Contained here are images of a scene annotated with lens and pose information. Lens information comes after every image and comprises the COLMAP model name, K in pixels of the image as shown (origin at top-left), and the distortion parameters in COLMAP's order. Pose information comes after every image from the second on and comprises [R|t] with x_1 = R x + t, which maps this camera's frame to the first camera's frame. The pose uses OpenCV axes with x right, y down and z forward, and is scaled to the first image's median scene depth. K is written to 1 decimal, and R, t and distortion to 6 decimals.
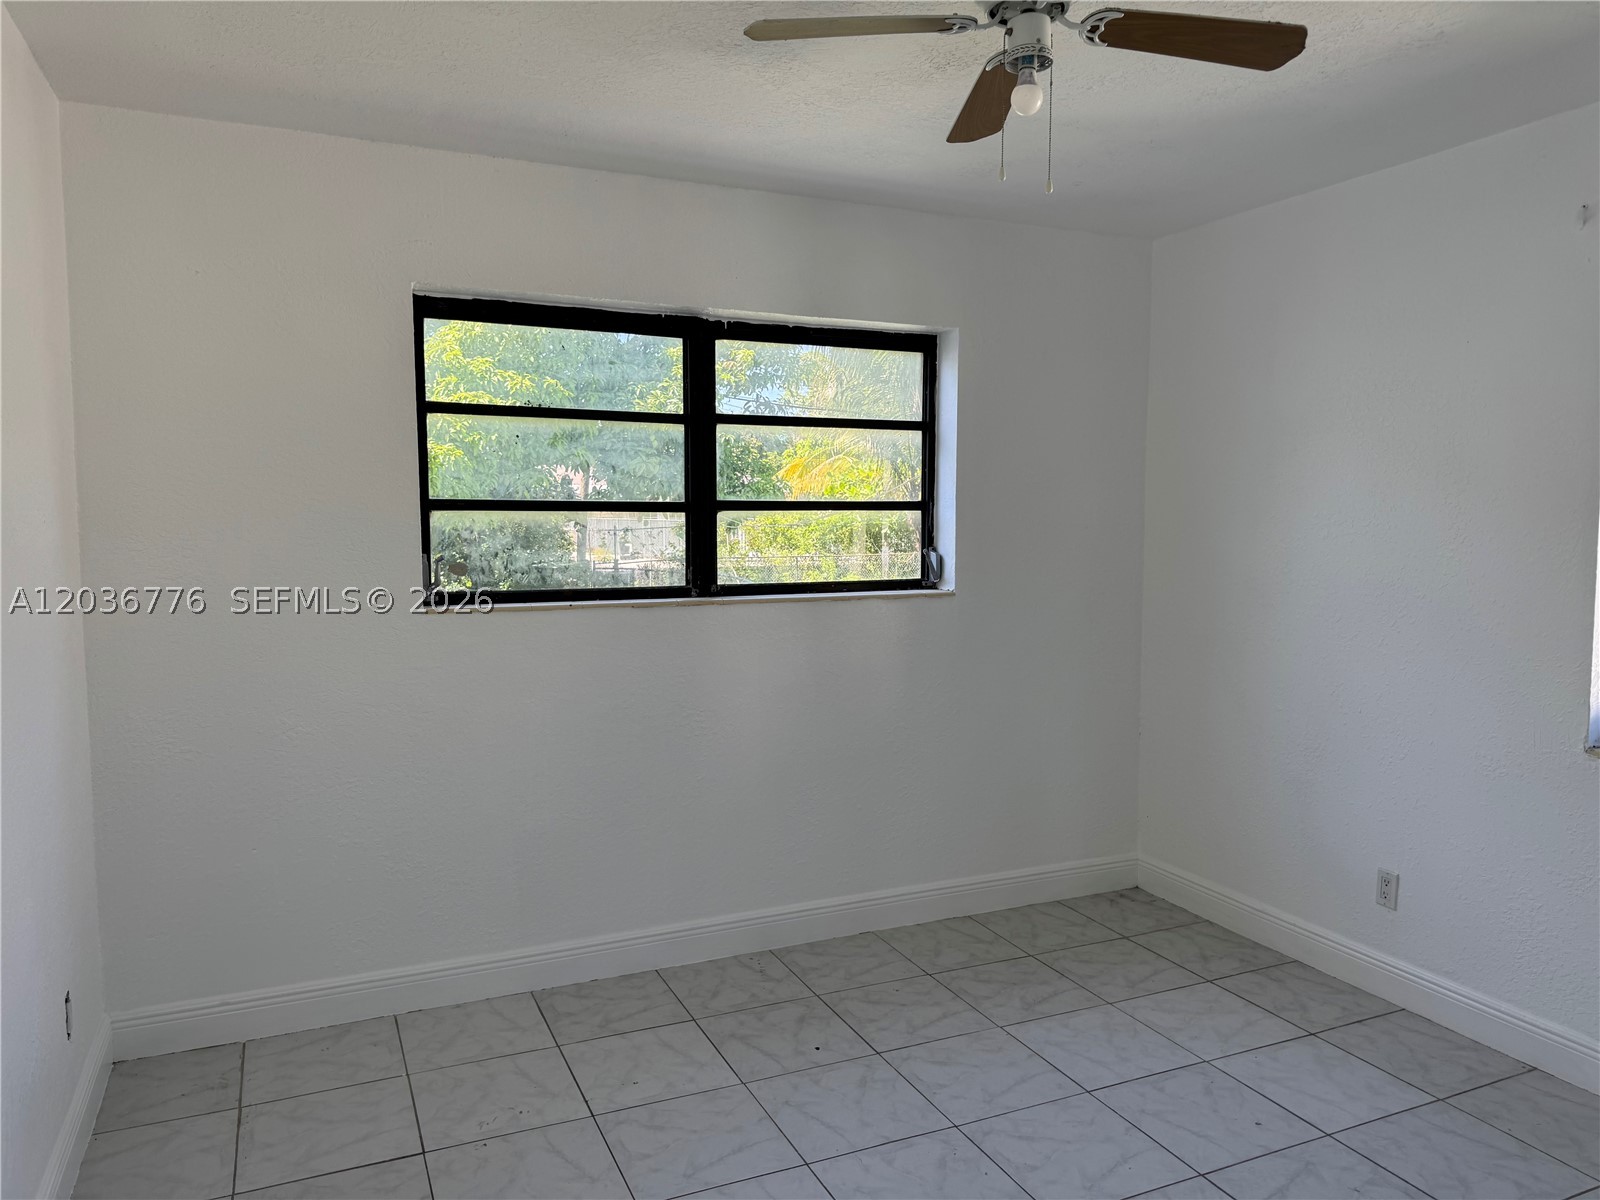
lens RADIAL K [[1113.1, 0, 797.3], [0, 1113.1, 595.7], [0, 0, 1]] dist [0.037334, -0.045680]
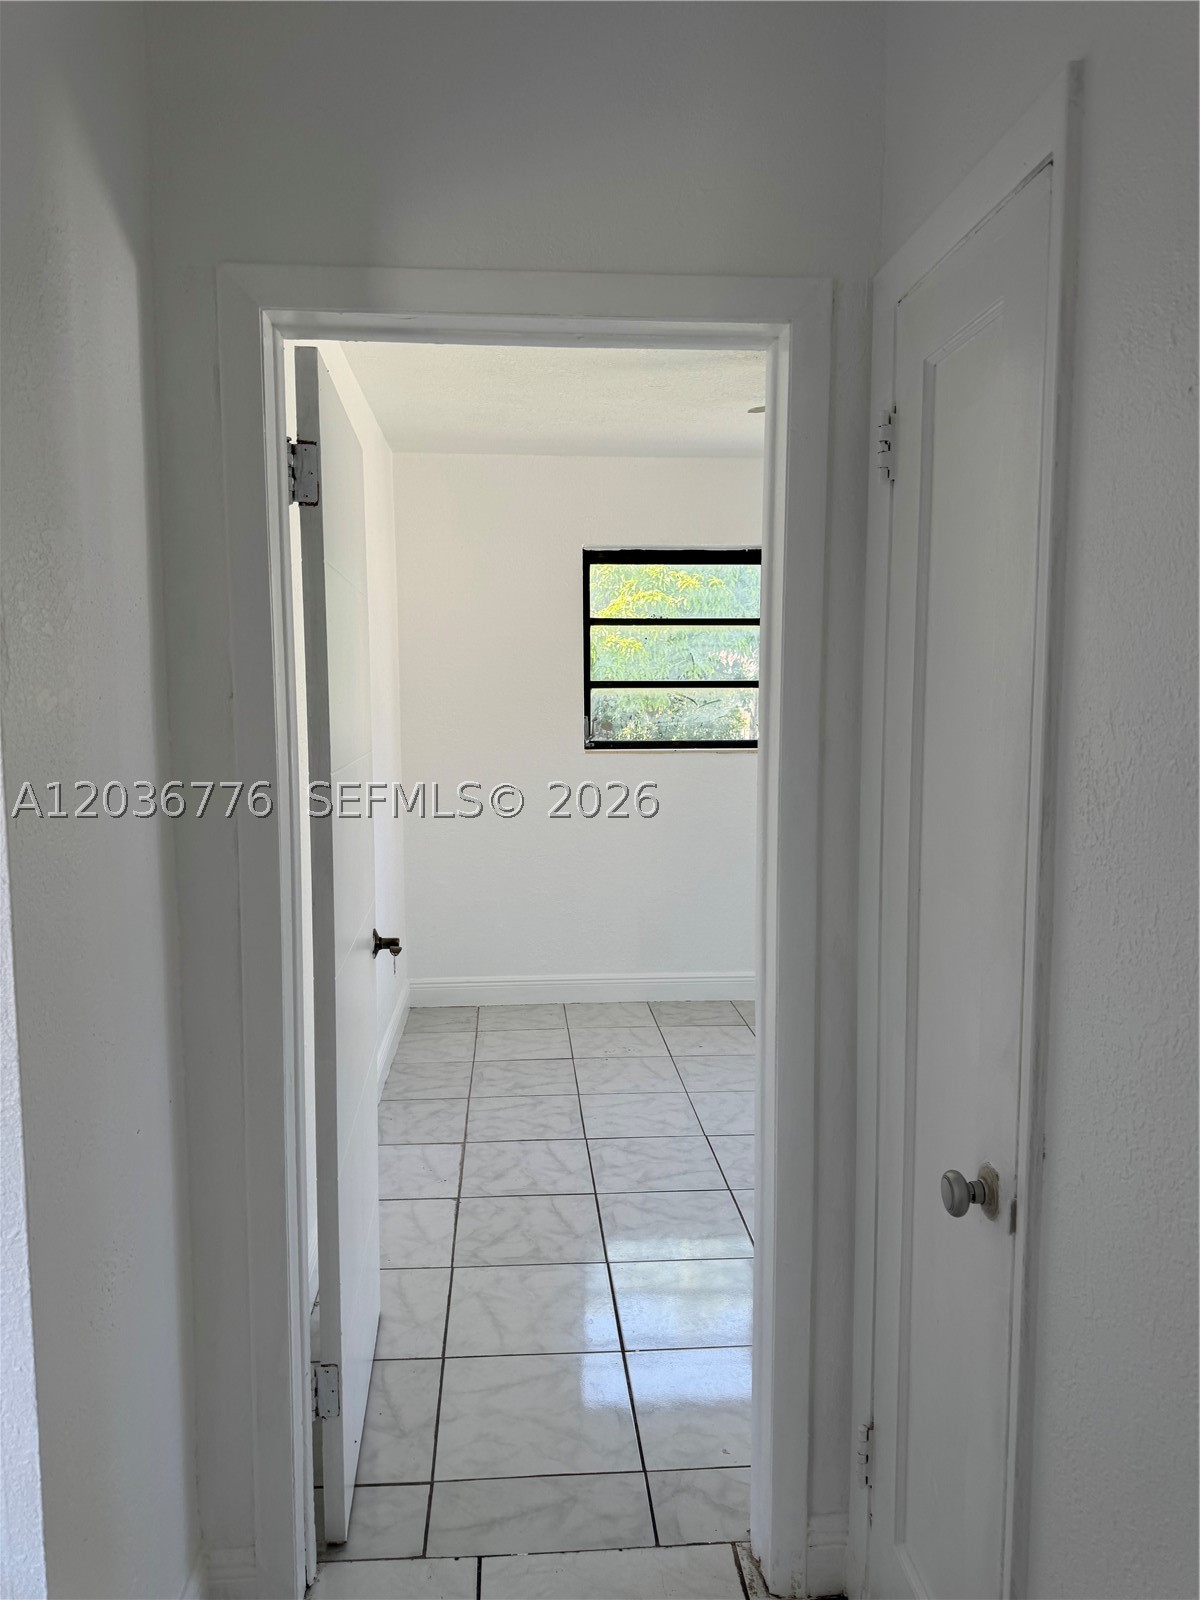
lens RADIAL K [[1113.1, 0, 605.8], [0, 1113.1, 797.0], [0, 0, 1]] dist [0.037334, -0.045680]
pose [[0.942771, 0.025359, -0.332476, 0.213280], [-0.019465, 0.999589, 0.021046, 0.042585], [0.332873, -0.013369, 0.942877, -0.463218]]
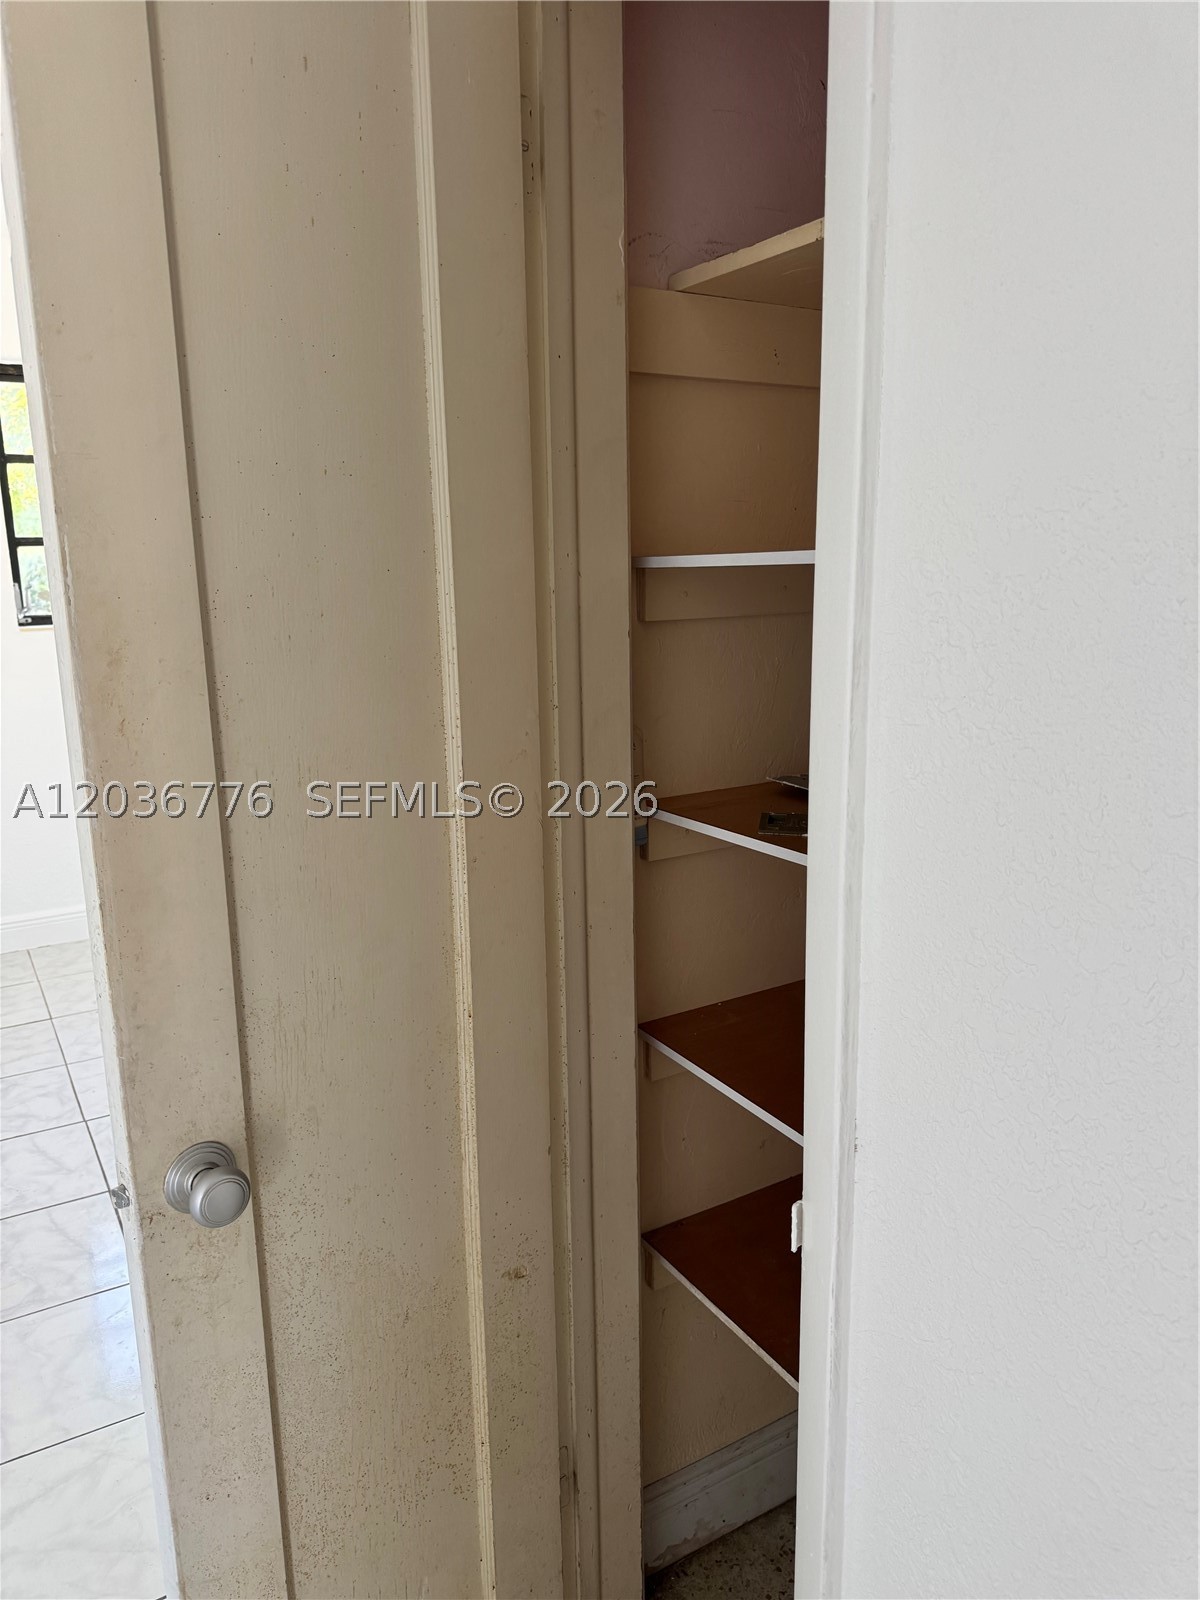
lens RADIAL K [[1113.1, 0, 596.6], [0, 1113.1, 842.3], [0, 0, 1]] dist [0.037334, -0.045680]
pose [[0.992792, -0.033192, 0.115163, 0.141010], [0.014049, 0.986491, 0.163211, 0.050649], [-0.119025, -0.160417, 0.979847, -0.307927]]
